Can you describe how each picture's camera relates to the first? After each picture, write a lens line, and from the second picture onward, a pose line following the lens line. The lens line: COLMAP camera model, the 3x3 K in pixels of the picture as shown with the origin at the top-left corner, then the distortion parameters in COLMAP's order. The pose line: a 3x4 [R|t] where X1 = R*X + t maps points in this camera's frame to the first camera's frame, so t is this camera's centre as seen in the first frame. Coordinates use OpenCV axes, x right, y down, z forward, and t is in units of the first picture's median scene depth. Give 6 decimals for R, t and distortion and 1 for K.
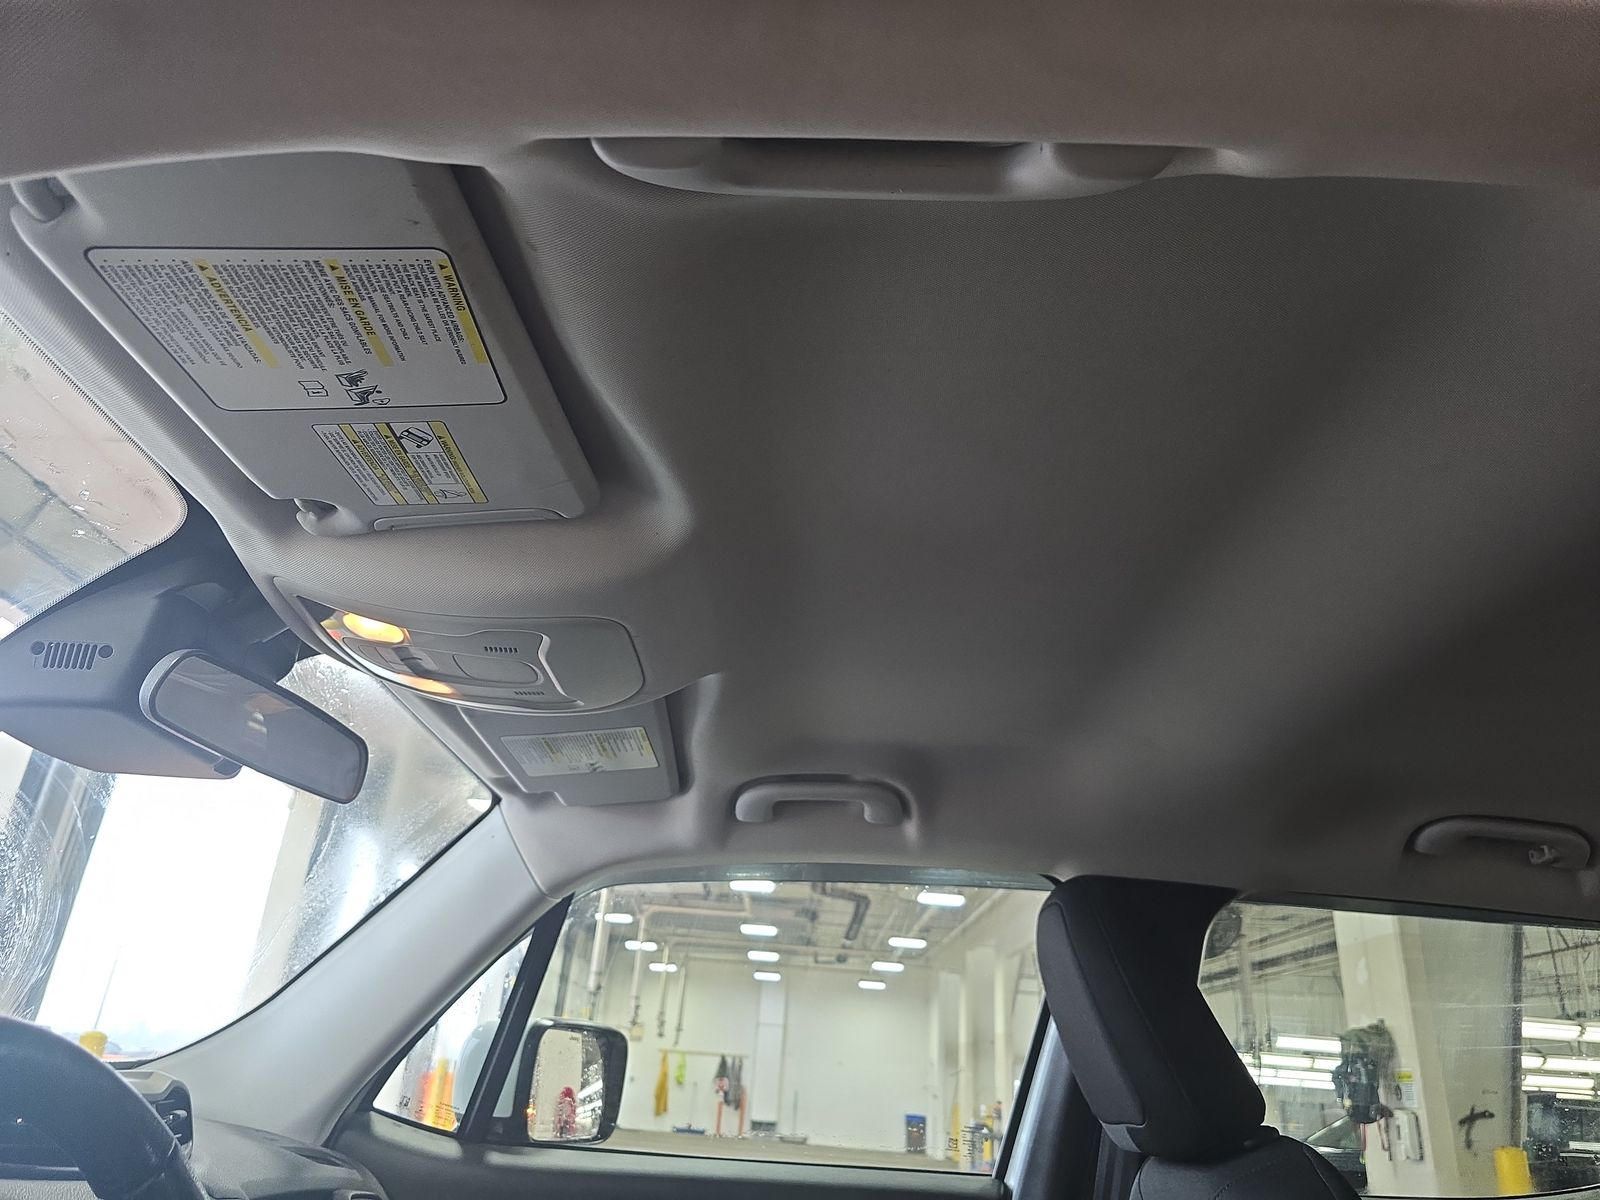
lens RADIAL K [[1061.5, 0, 800.0], [0, 1061.5, 600.0], [0, 0, 1]] dist [0.039392, -0.042905]
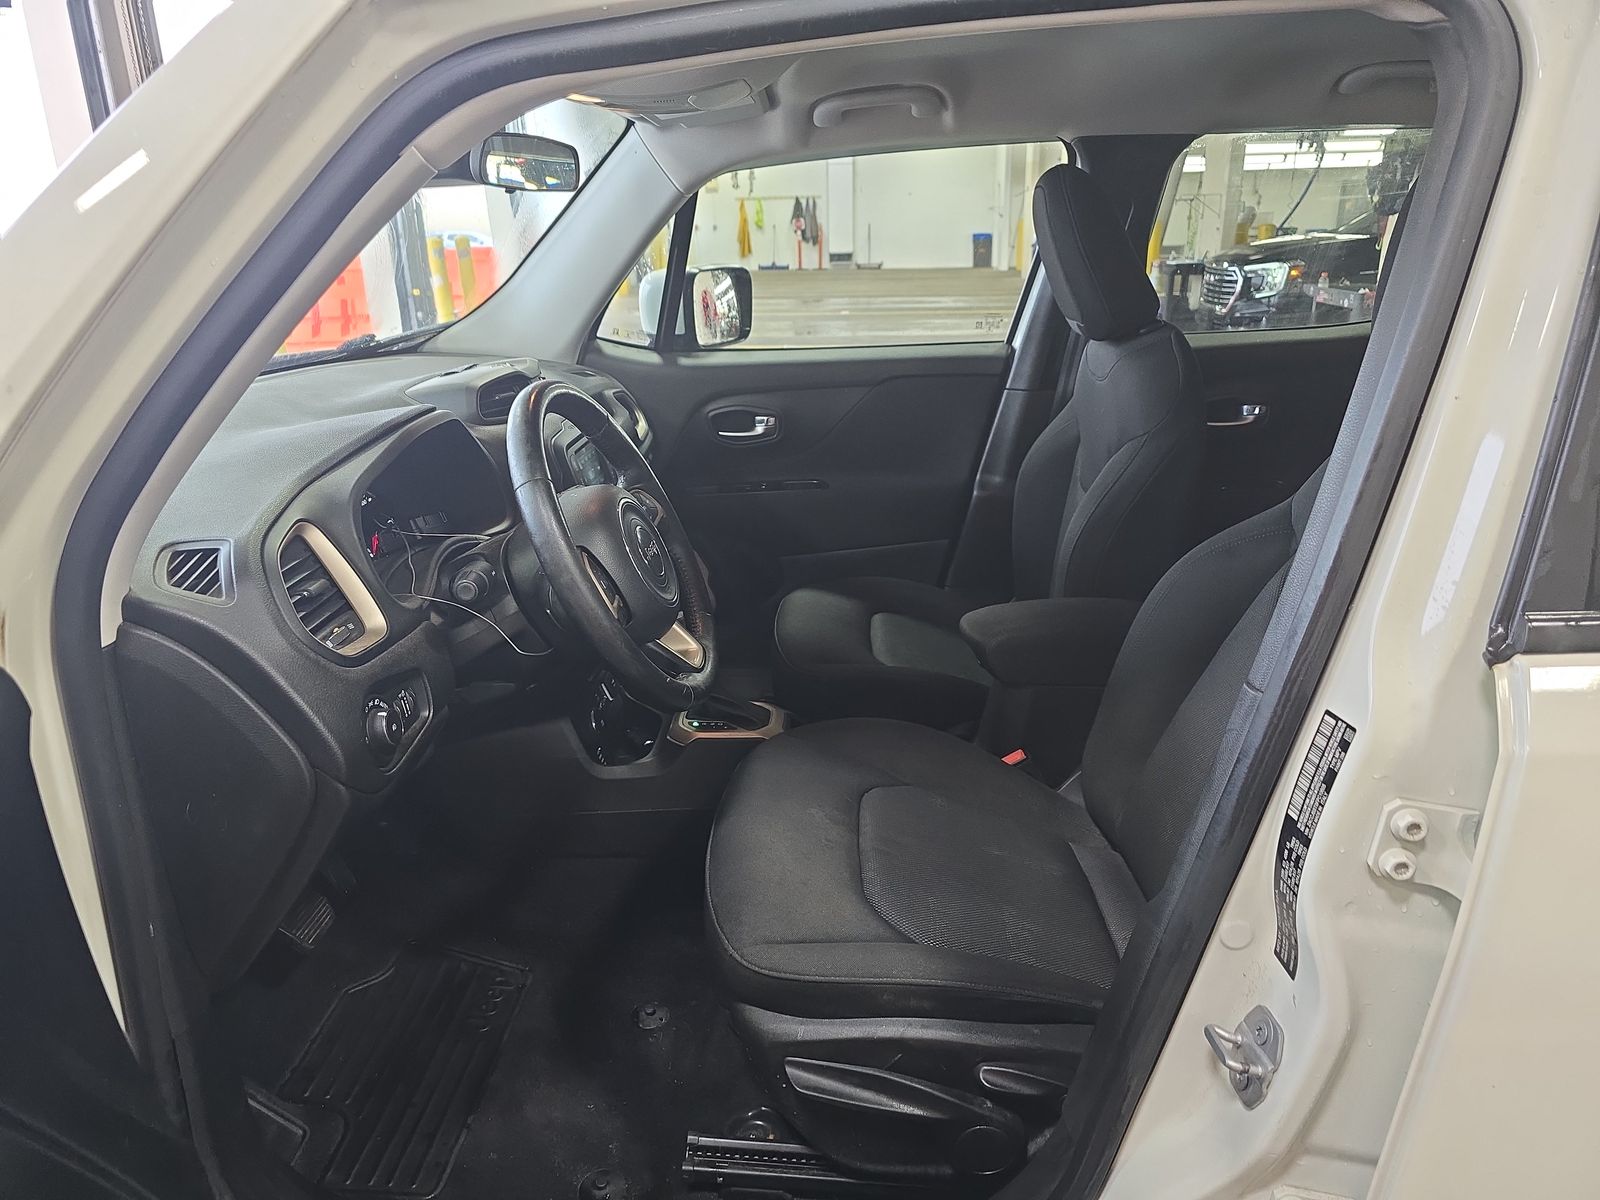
lens RADIAL K [[1061.5, 0, 800.0], [0, 1061.5, 600.0], [0, 0, 1]] dist [0.039392, -0.042905]
pose [[0.994083, -0.061347, -0.089641, 0.004780], [0.106525, 0.712019, 0.694033, -0.285373], [0.021249, -0.699475, 0.714341, -0.347740]]
